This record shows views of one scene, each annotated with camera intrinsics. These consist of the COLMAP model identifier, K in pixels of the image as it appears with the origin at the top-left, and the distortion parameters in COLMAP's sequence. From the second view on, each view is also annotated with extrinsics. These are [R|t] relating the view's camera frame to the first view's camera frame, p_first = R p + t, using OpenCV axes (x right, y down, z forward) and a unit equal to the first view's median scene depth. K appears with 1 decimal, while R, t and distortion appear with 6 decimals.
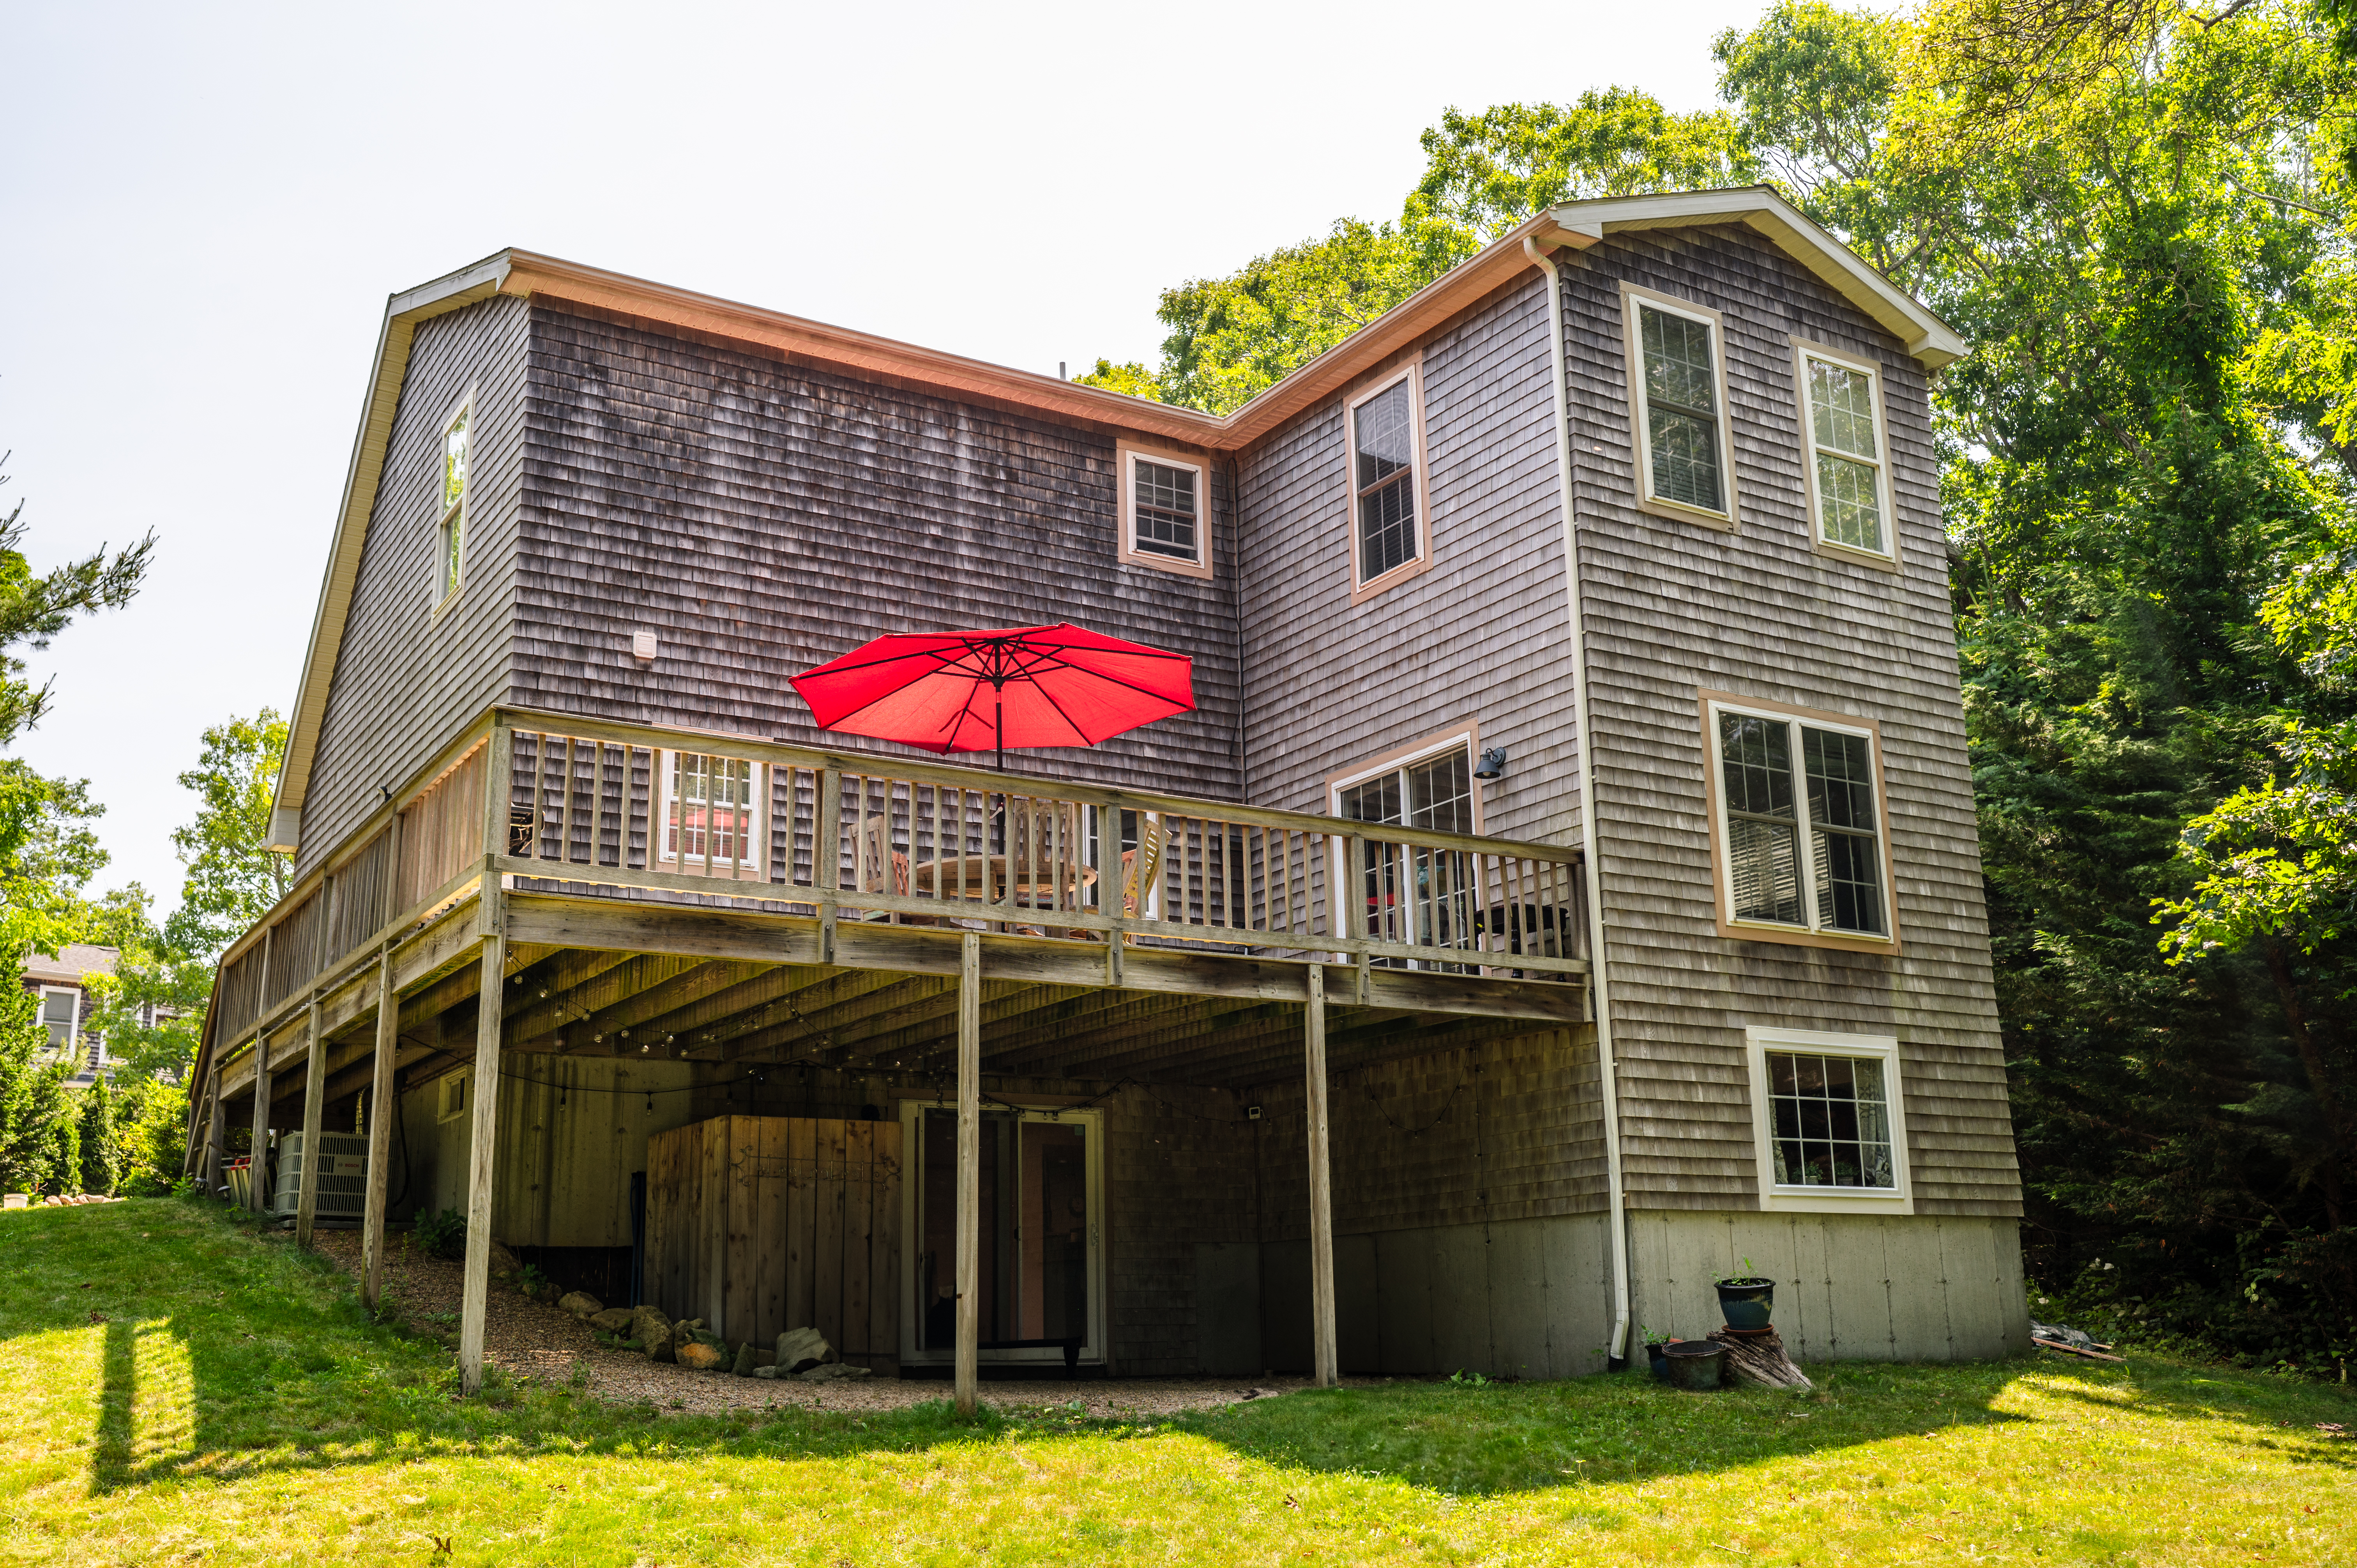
lens RADIAL K [[2232.9, 0, 1178.5], [0, 2232.9, 784.0], [0, 0, 1]] dist [0.003783, -0.006580]
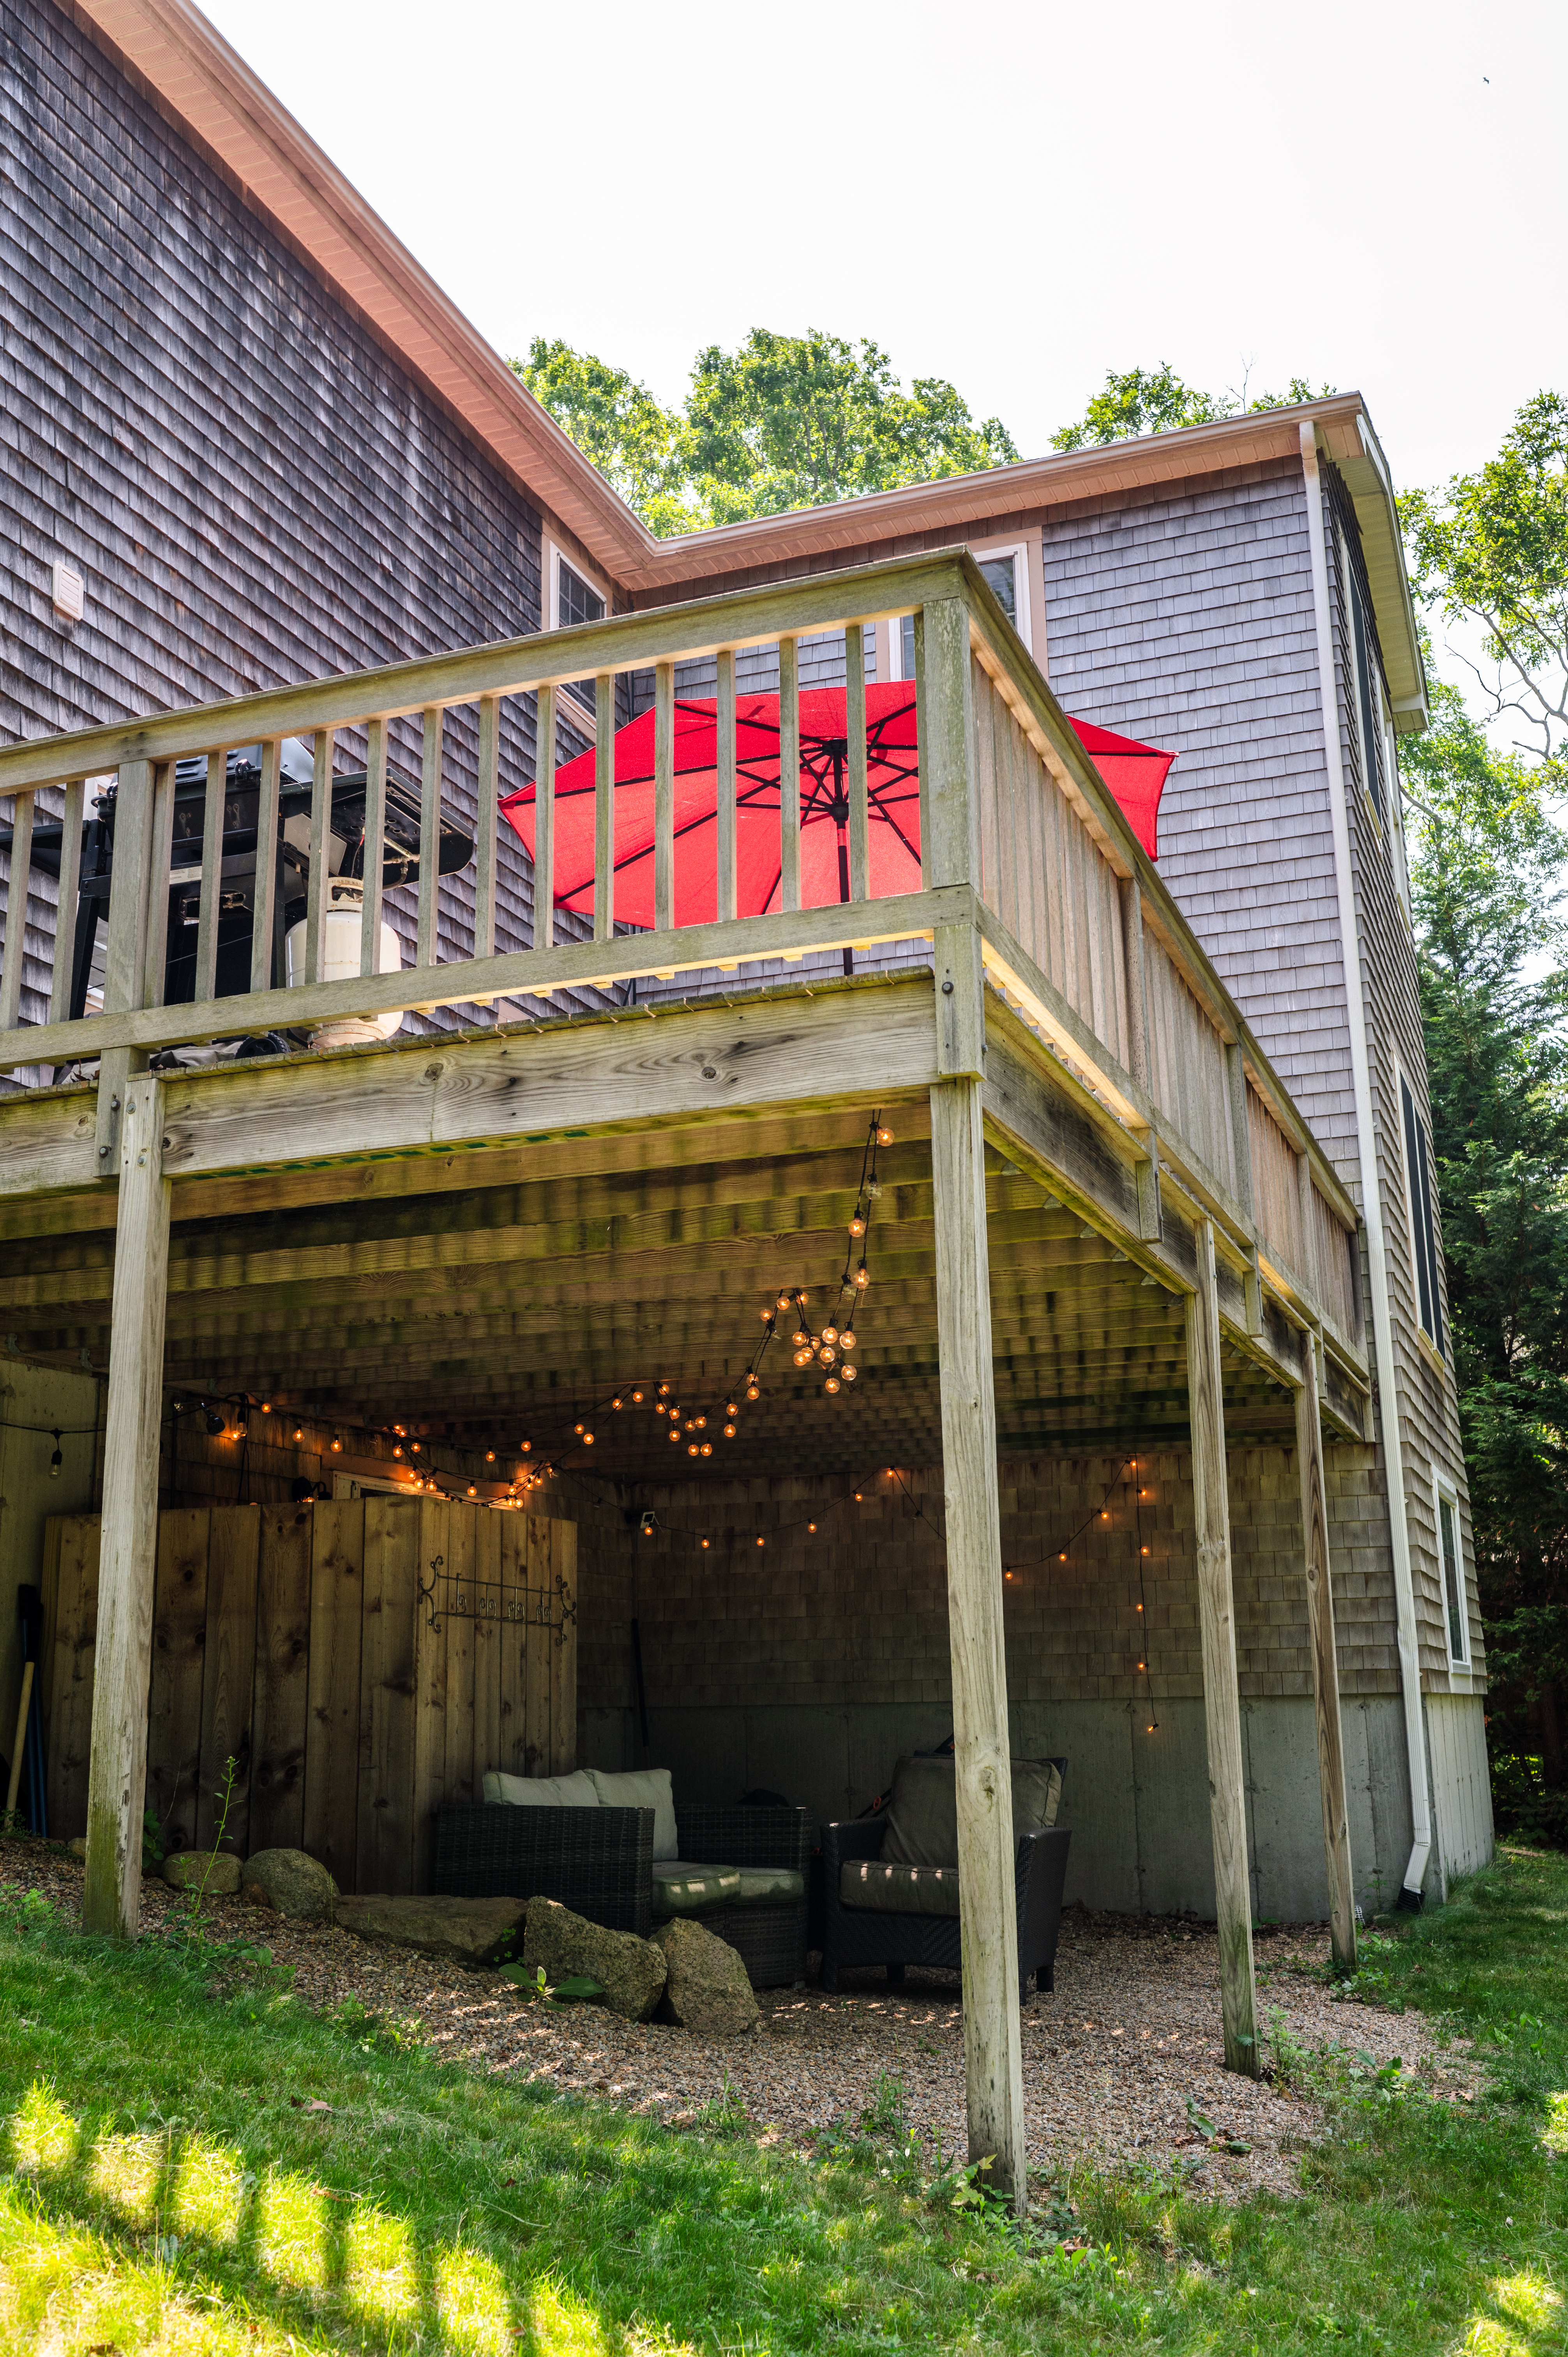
lens RADIAL K [[2232.9, 0, 784.0], [0, 2232.9, 1178.5], [0, 0, 1]] dist [0.003783, -0.006580]
pose [[0.800042, 0.149941, 0.580905, -0.390548], [-0.151351, 0.987390, -0.046415, 0.075782], [-0.580540, -0.050786, 0.812647, 0.456007]]
